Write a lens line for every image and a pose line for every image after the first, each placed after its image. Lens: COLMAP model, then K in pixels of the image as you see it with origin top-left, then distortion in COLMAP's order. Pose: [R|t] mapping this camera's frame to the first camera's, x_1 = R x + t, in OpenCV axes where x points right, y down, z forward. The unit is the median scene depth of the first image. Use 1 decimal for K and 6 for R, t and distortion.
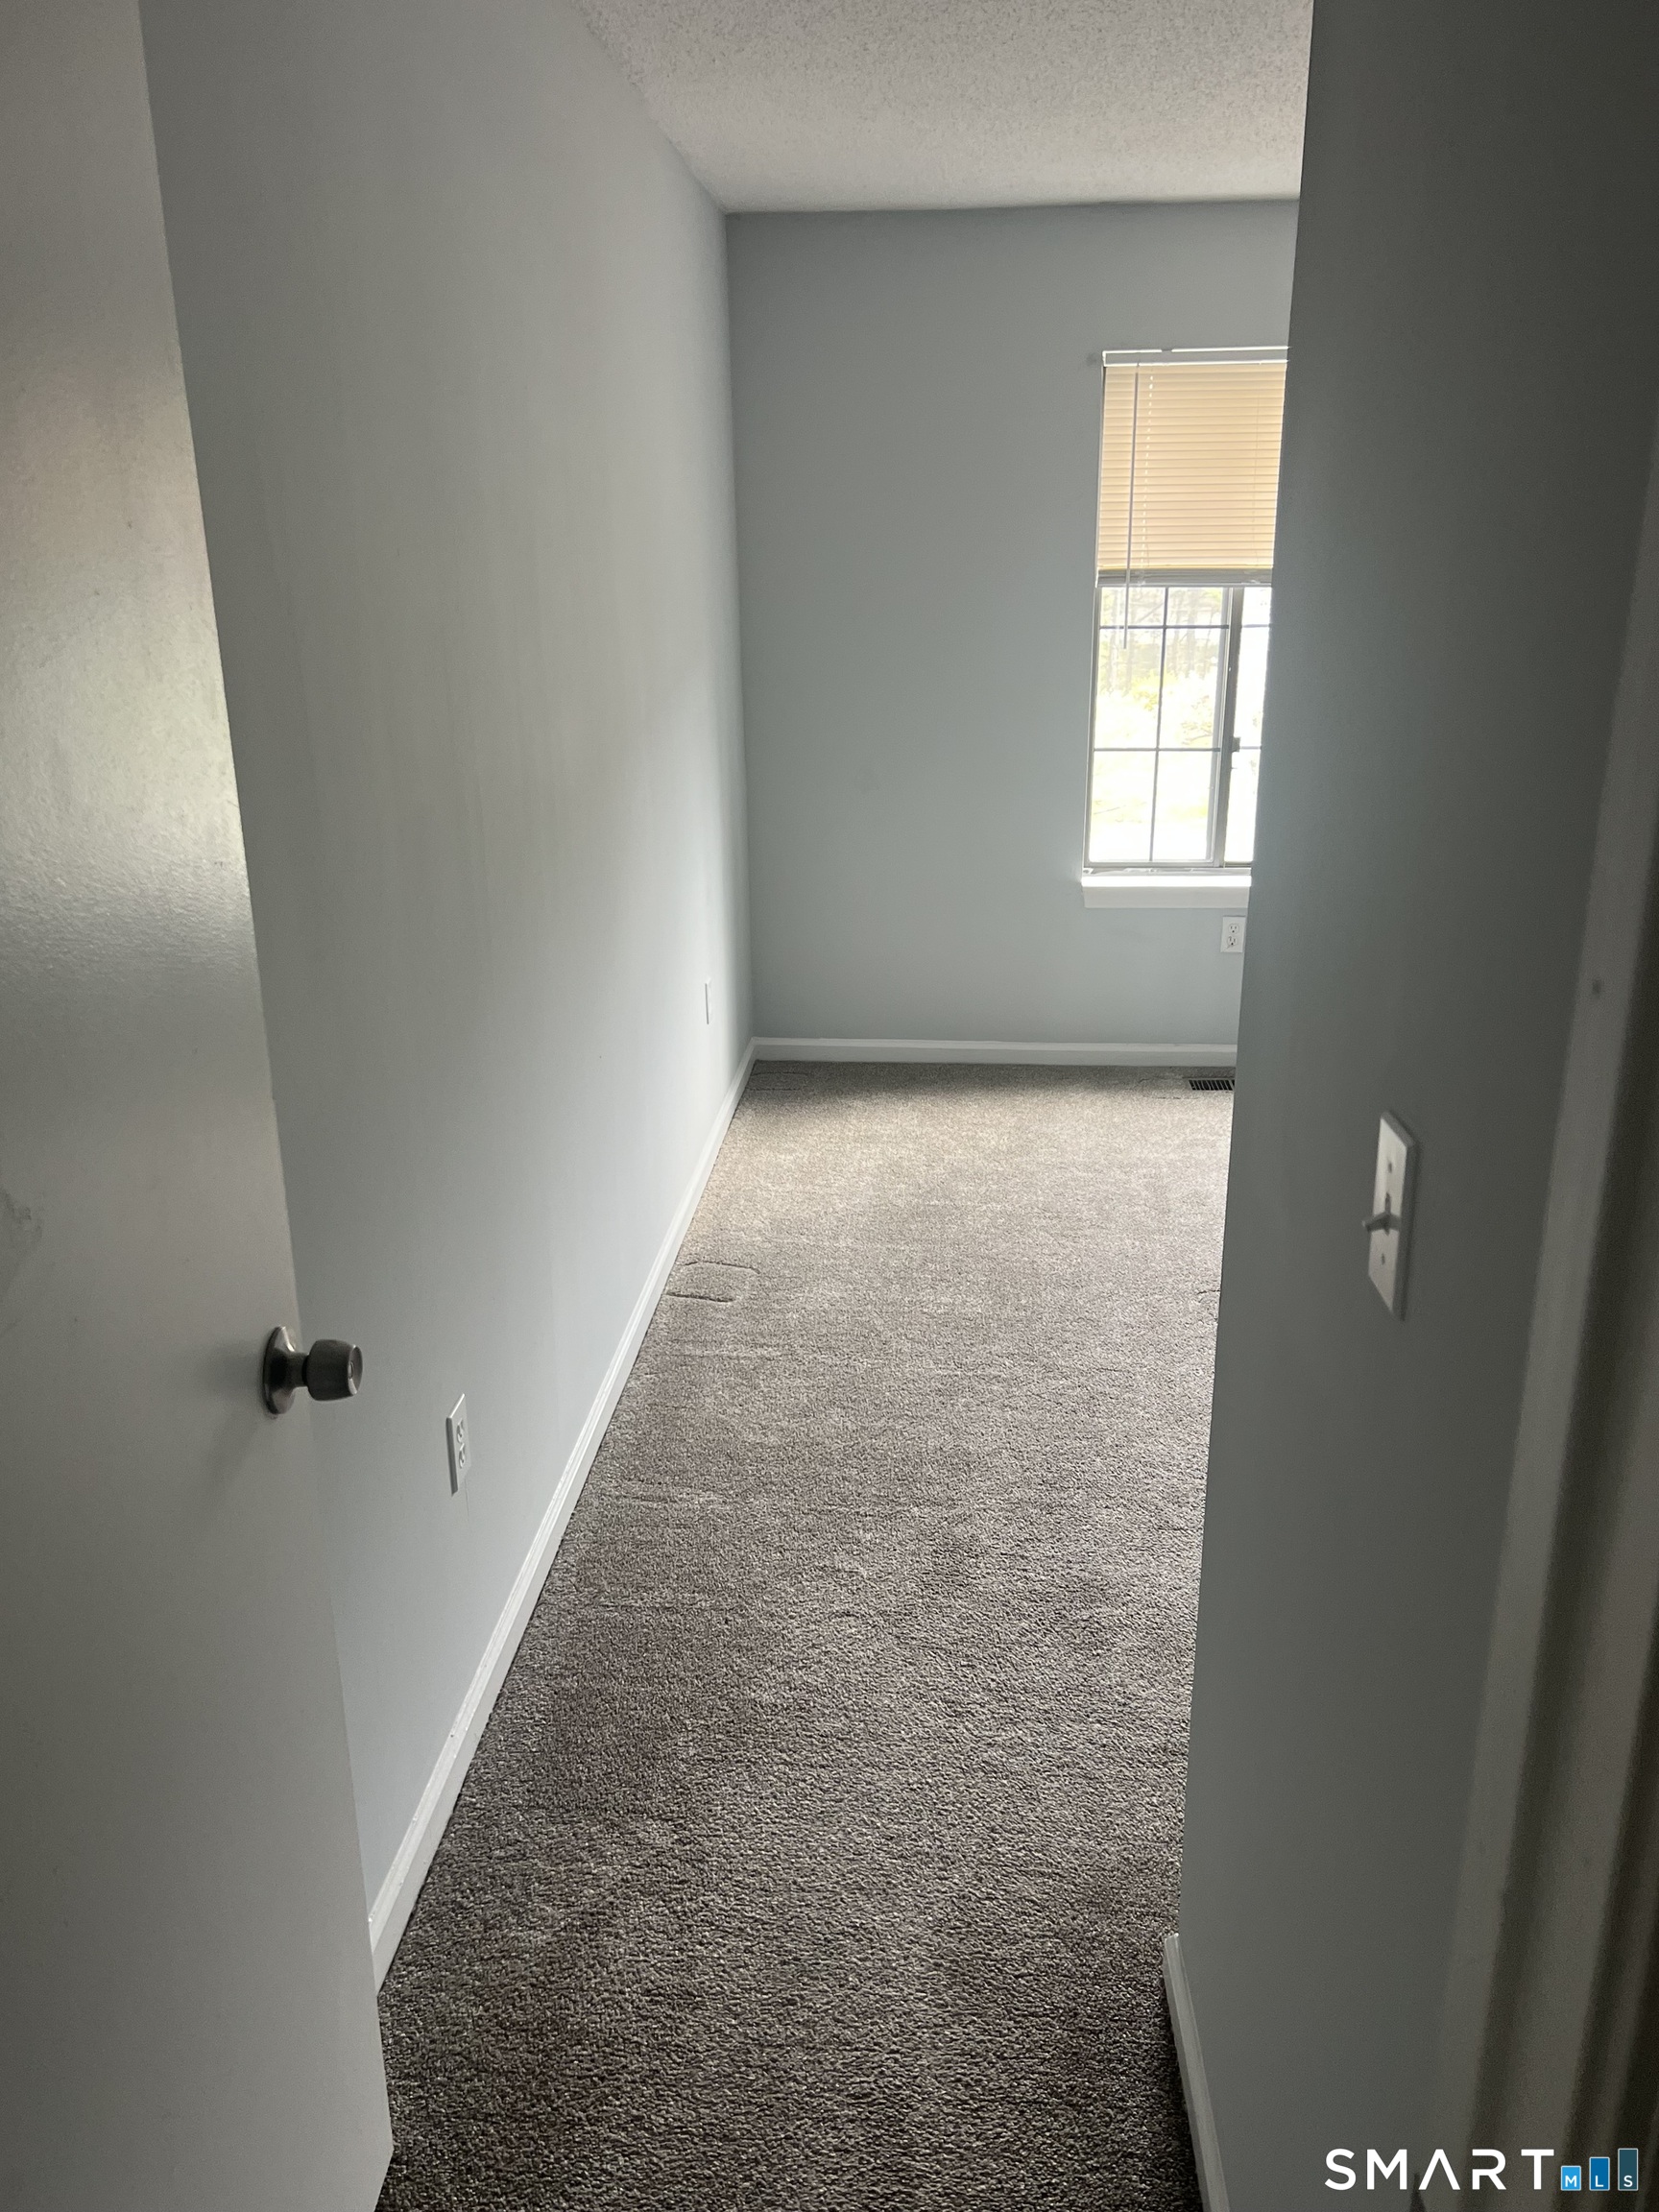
lens RADIAL K [[1679.4, 0, 829.5], [0, 1679.4, 1106.0], [0, 0, 1]] dist [0.043151, -0.039976]
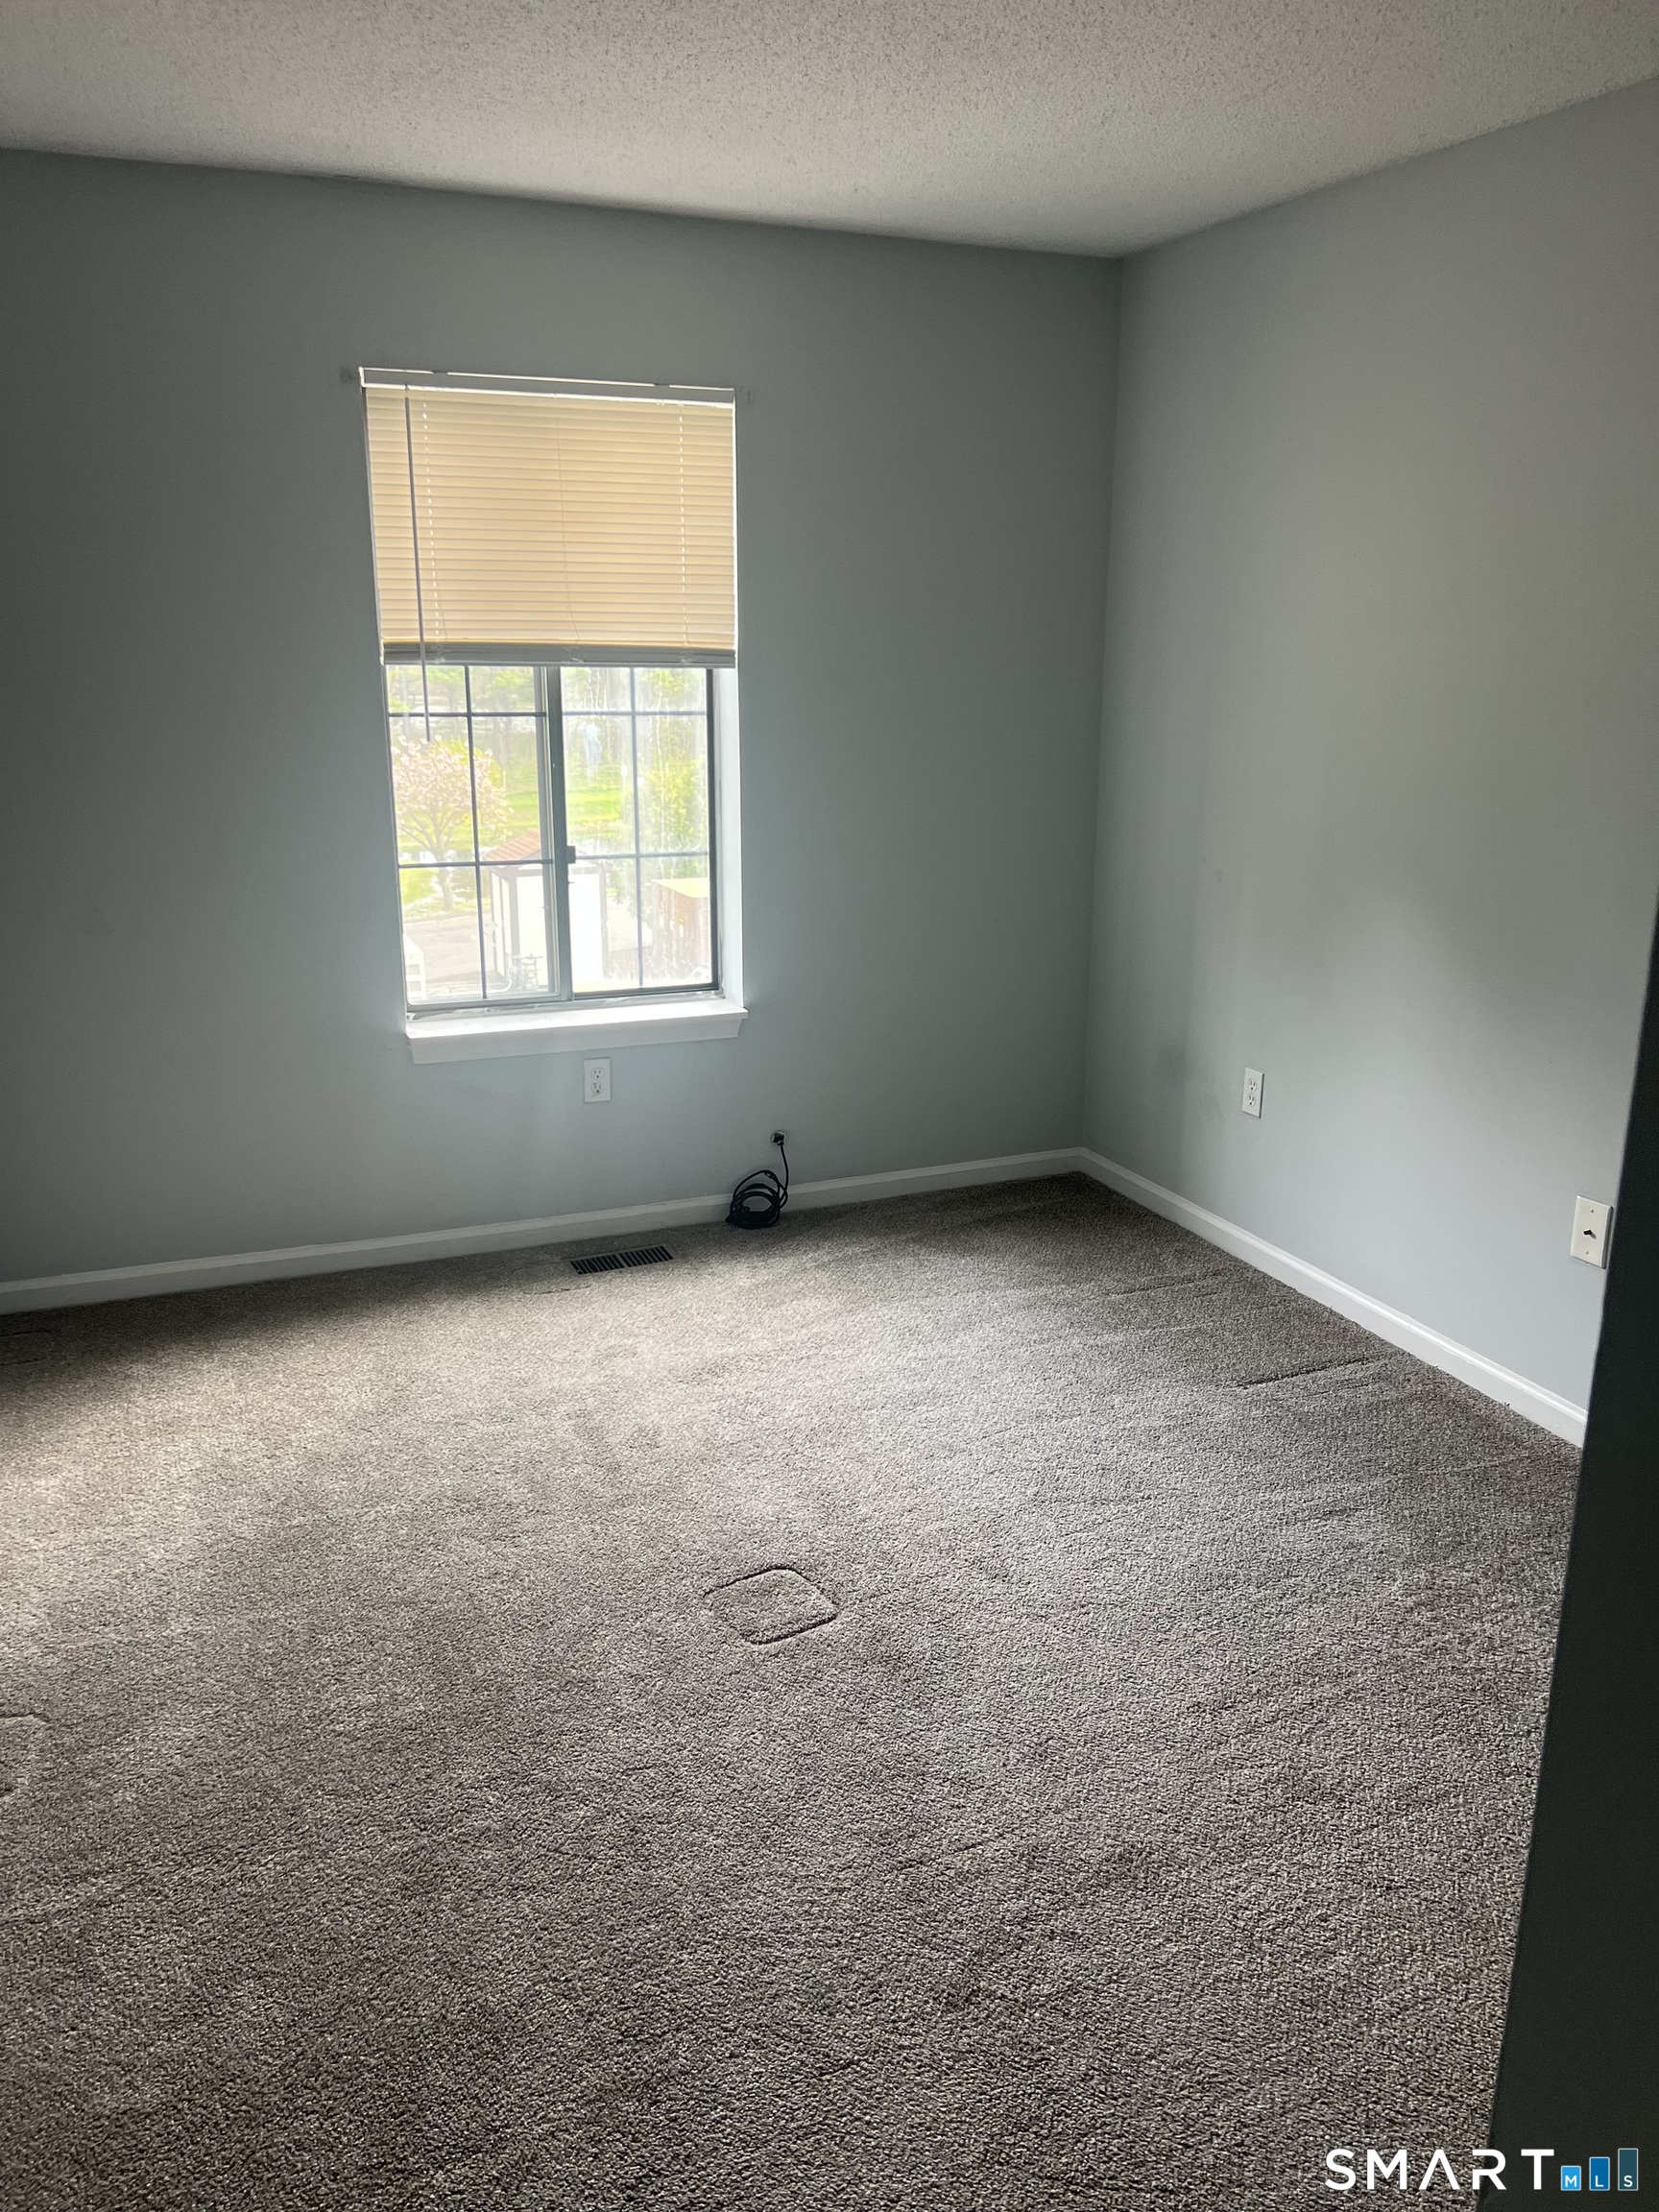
lens RADIAL K [[1679.4, 0, 829.5], [0, 1679.4, 1106.0], [0, 0, 1]] dist [0.043151, -0.039976]
pose [[0.888605, -0.112005, 0.444787, -0.032699], [0.132185, 0.991119, -0.014503, -0.069648], [-0.439212, 0.071682, 0.895519, 0.235386]]
